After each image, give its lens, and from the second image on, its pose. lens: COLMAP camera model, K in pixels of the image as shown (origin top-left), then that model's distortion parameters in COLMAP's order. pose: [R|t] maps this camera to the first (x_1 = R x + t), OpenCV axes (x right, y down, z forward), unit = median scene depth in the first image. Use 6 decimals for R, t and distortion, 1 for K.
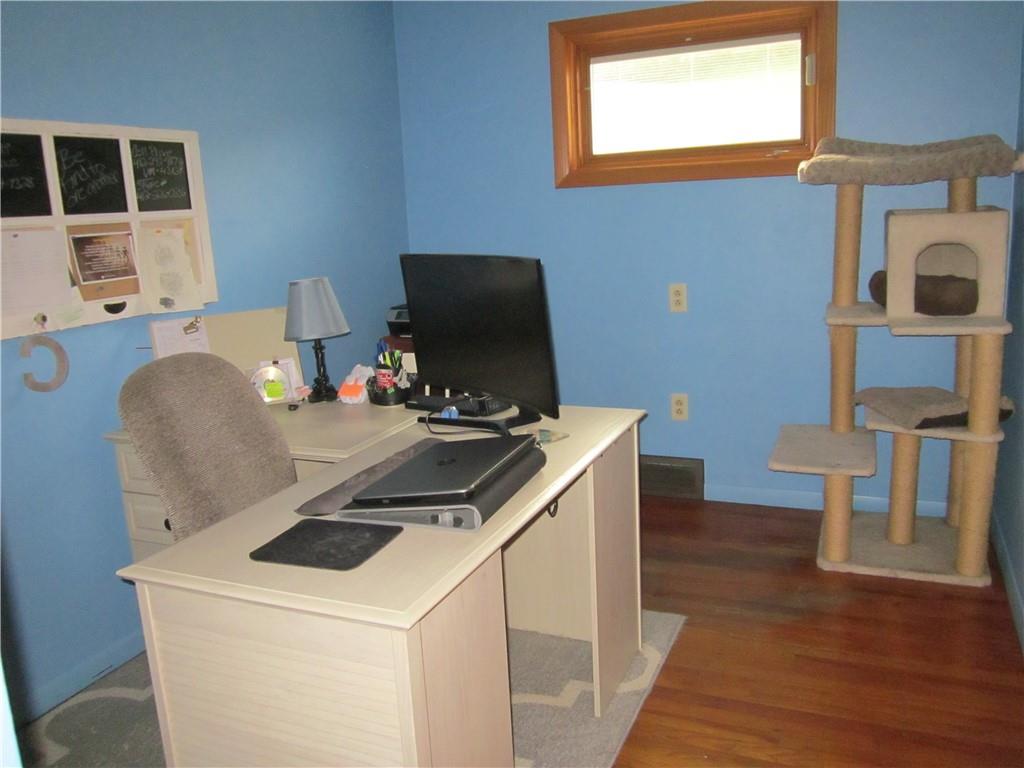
lens RADIAL K [[862.4, 0, 512.0], [0, 862.4, 384.0], [0, 0, 1]] dist [-0.019427, -0.010366]
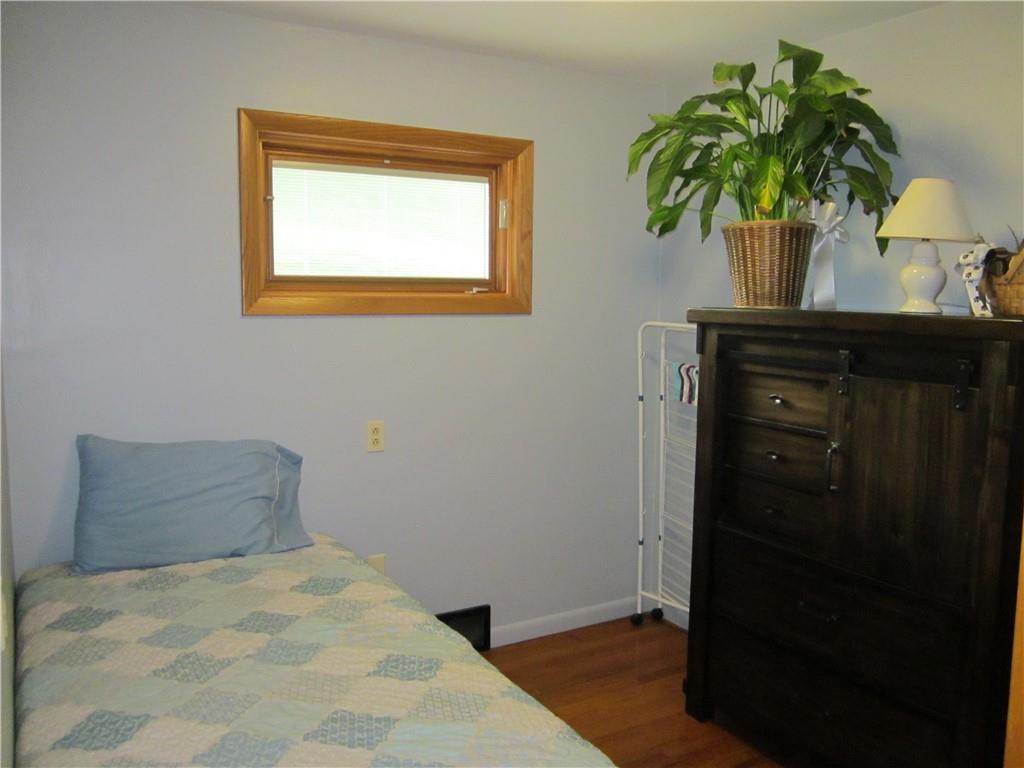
lens RADIAL K [[862.4, 0, 512.0], [0, 862.4, 384.0], [0, 0, 1]] dist [-0.019427, -0.010366]
pose [[0.567851, -0.033714, 0.822441, -0.483519], [0.133564, 0.989693, -0.051648, -0.091282], [-0.812223, 0.139177, 0.566501, 0.376983]]
